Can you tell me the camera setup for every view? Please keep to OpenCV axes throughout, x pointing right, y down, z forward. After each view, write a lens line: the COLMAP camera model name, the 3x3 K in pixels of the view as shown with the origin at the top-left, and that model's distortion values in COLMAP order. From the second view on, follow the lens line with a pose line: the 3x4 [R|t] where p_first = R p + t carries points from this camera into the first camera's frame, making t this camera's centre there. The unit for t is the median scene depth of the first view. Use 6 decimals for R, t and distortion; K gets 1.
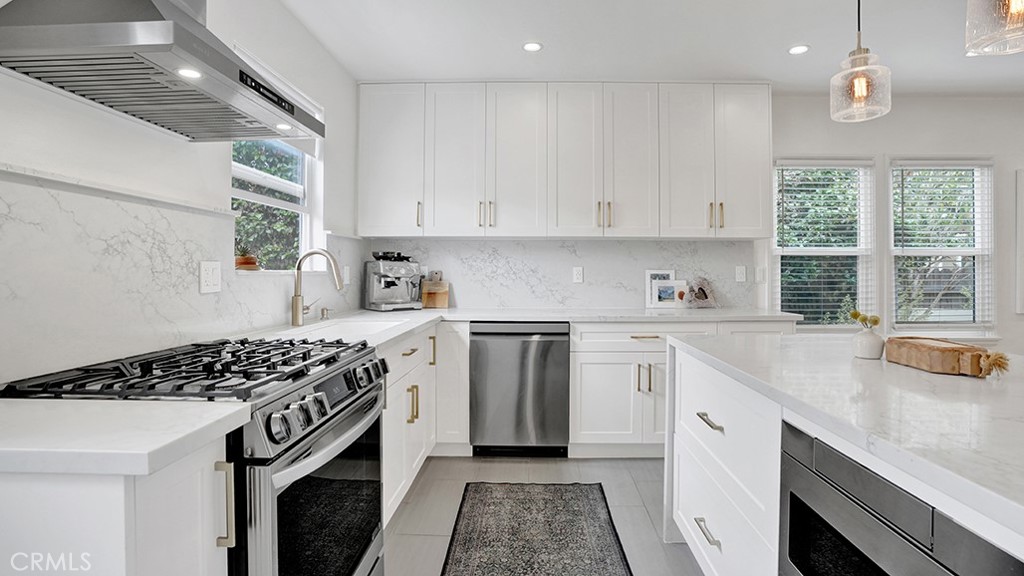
lens RADIAL K [[483.1, 0, 540.3], [0, 483.1, 262.8], [0, 0, 1]] dist [-0.037999, 0.006720]
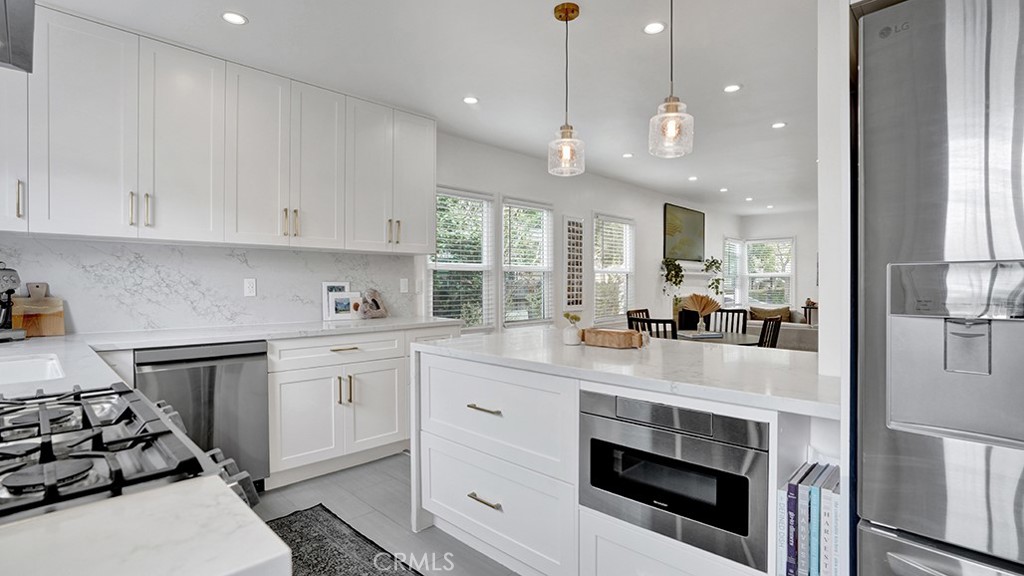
lens RADIAL K [[483.1, 0, 493.9], [0, 483.1, 283.1], [0, 0, 1]] dist [-0.037999, 0.006720]
pose [[0.719524, -0.001141, 0.694467, -0.225450], [-0.013040, 0.999800, 0.015153, -0.002231], [-0.694345, -0.019959, 0.719365, 0.059833]]
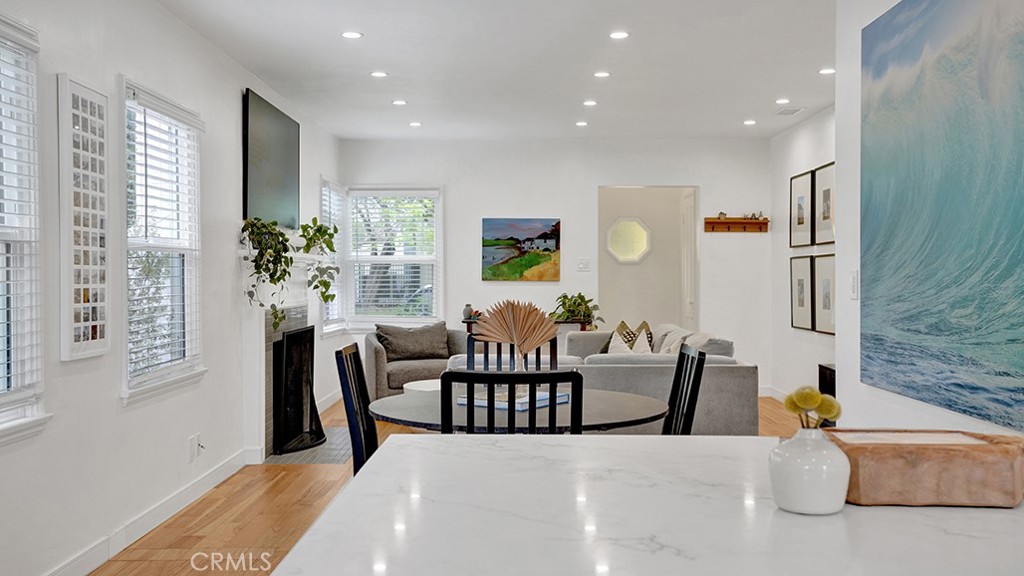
lens RADIAL K [[980.0, 0, 507.3], [0, 980.0, 284.6], [0, 0, 1]] dist [0.105664, 0.000000]
pose [[0.024589, -0.010714, 0.999640, -0.043921], [-0.012643, 0.999859, 0.011027, 0.008574], [-0.999618, -0.012910, 0.024450, 0.542733]]
